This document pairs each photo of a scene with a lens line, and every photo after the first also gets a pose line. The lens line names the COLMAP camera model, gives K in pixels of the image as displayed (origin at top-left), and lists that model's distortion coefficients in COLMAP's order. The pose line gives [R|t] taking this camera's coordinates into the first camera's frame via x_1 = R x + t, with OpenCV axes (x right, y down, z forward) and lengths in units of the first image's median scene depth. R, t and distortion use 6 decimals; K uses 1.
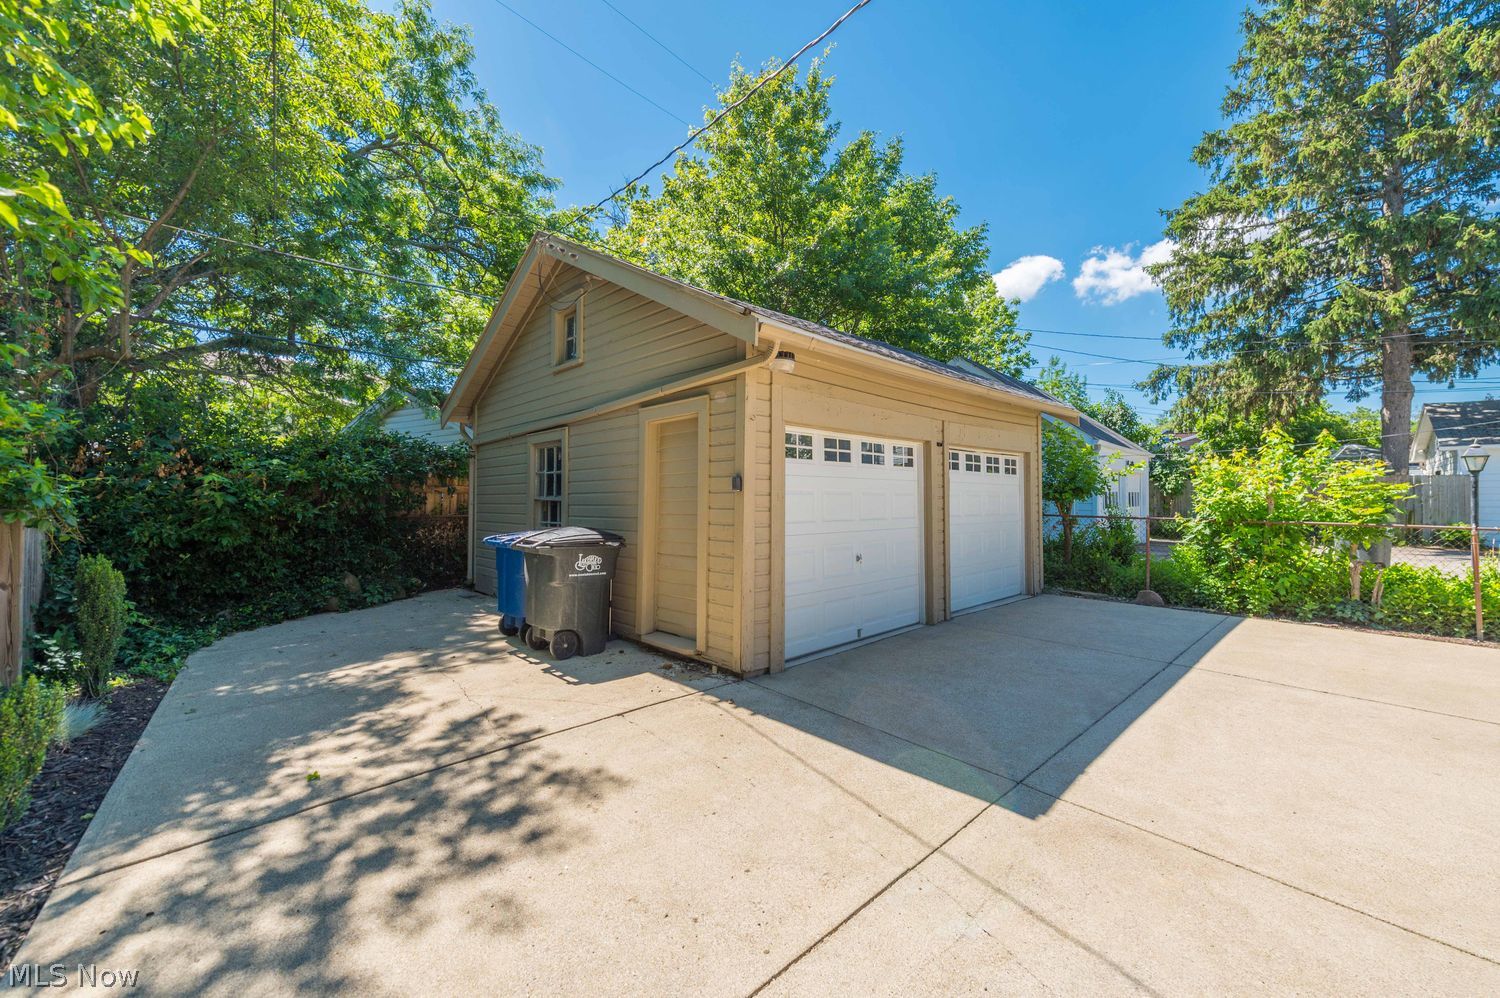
lens RADIAL K [[591.6, 0, 754.9], [0, 591.6, 500.3], [0, 0, 1]] dist [0.006134, -0.000723]
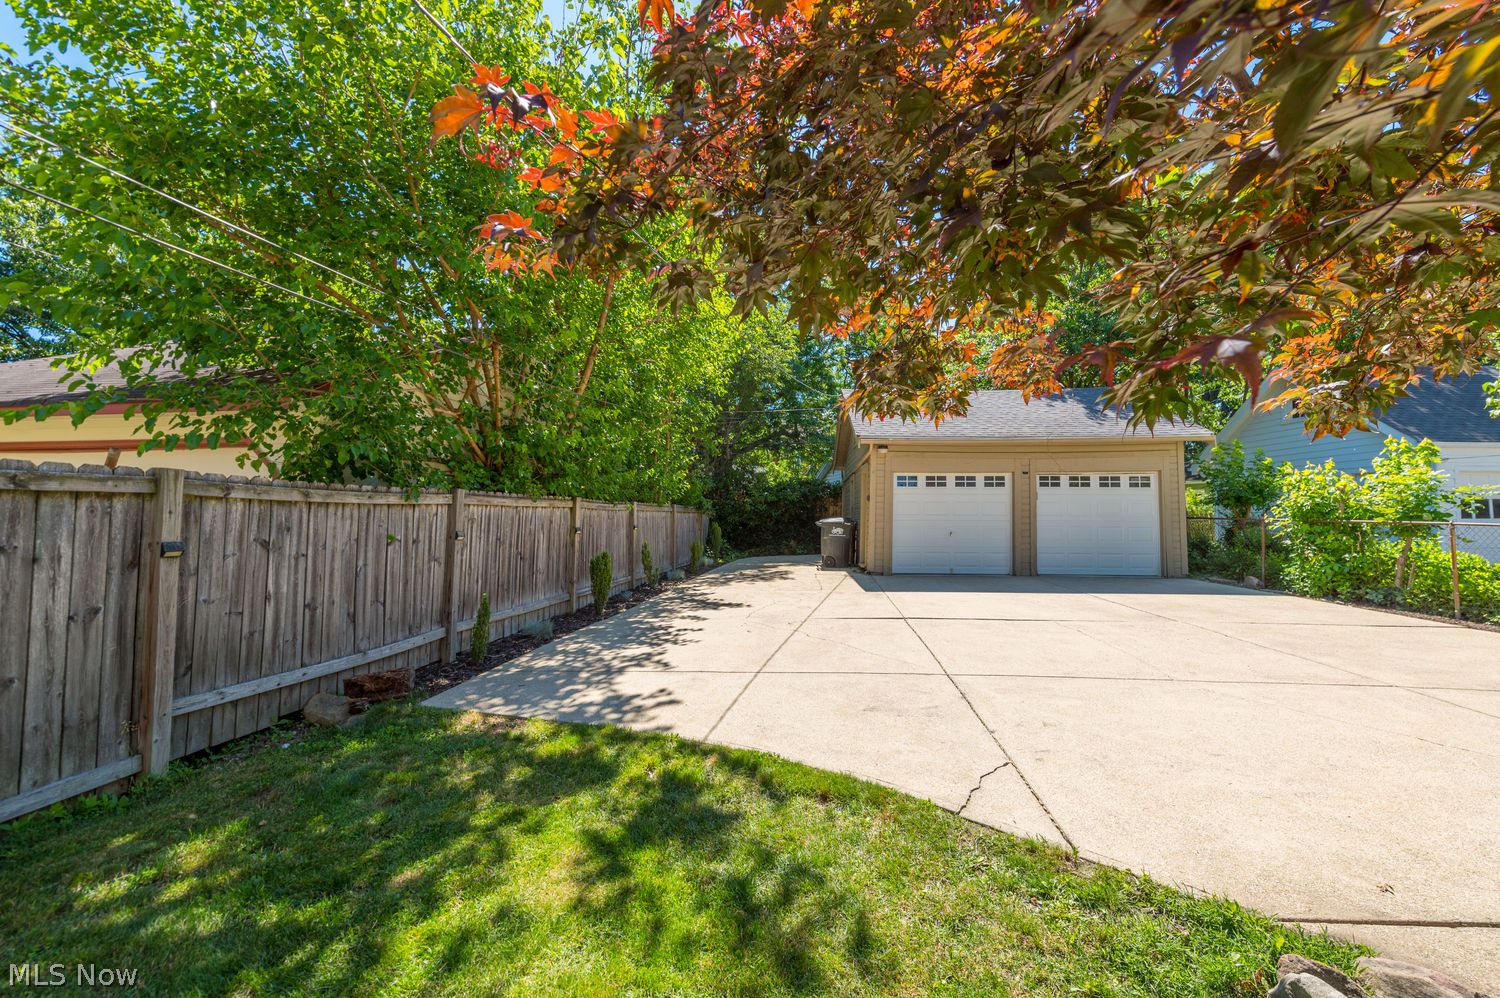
lens RADIAL K [[591.6, 0, 773.0], [0, 591.6, 487.9], [0, 0, 1]] dist [0.006134, -0.000723]
pose [[0.680387, -0.032971, -0.732111, 1.204576], [-0.005595, 0.998725, -0.050178, 0.045452], [0.732831, 0.038237, 0.679335, -0.805250]]
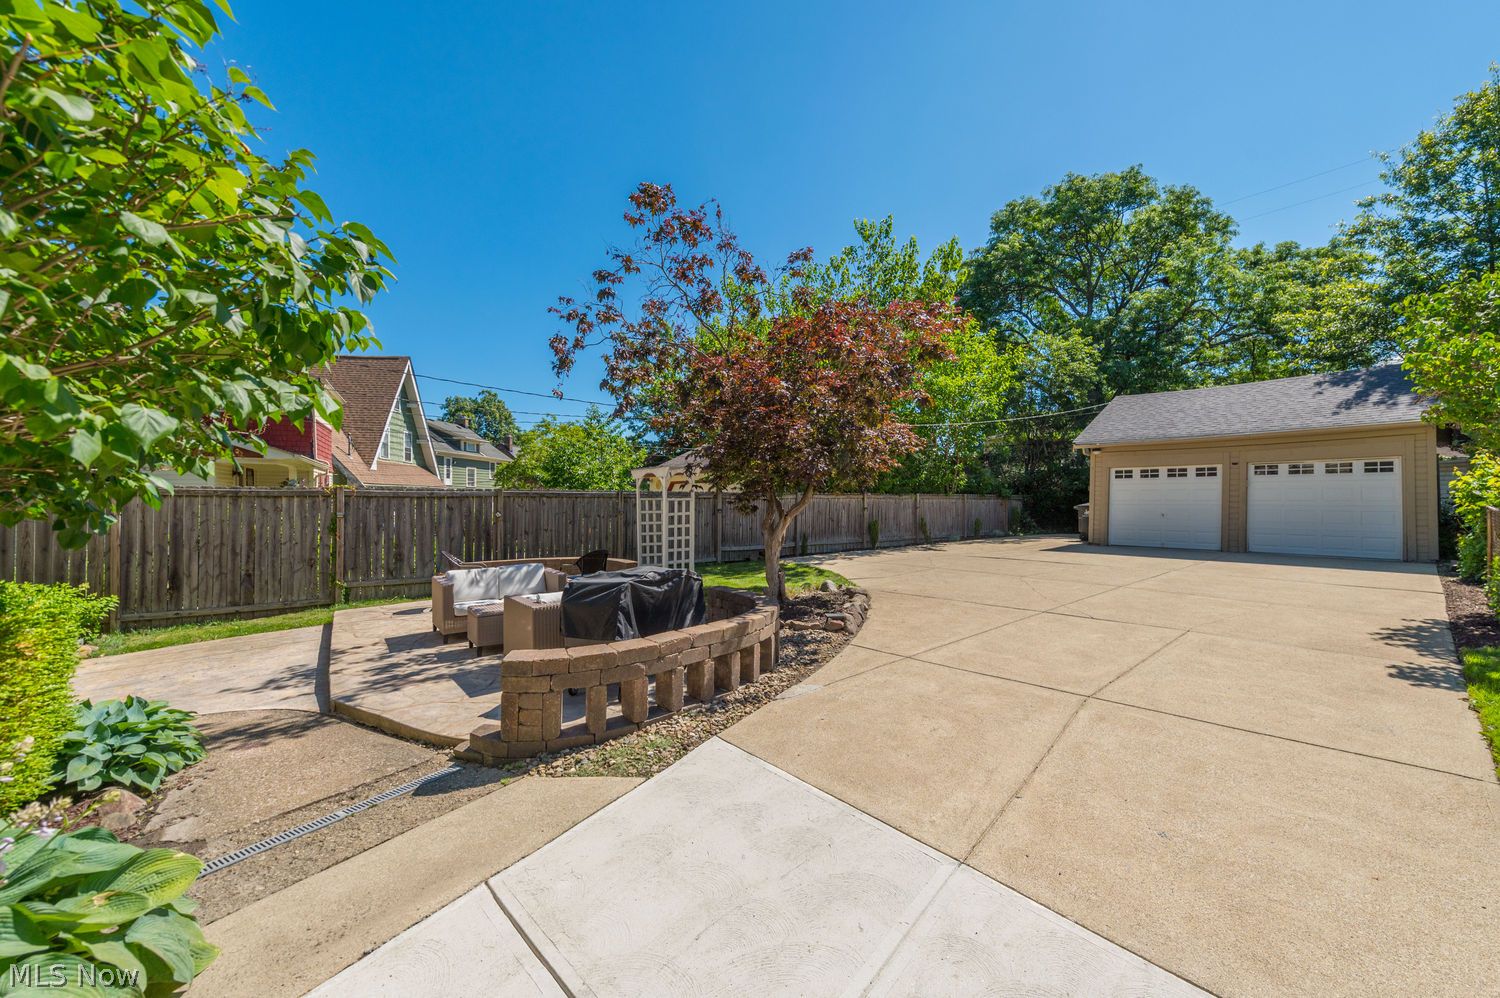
lens RADIAL K [[591.6, 0, 751.4], [0, 591.6, 497.9], [0, 0, 1]] dist [0.006134, -0.000723]
pose [[-0.068587, -0.005910, -0.997628, 2.715681], [-0.001859, 0.999981, -0.005796, 0.040354], [0.997643, 0.001457, -0.068597, -0.556370]]
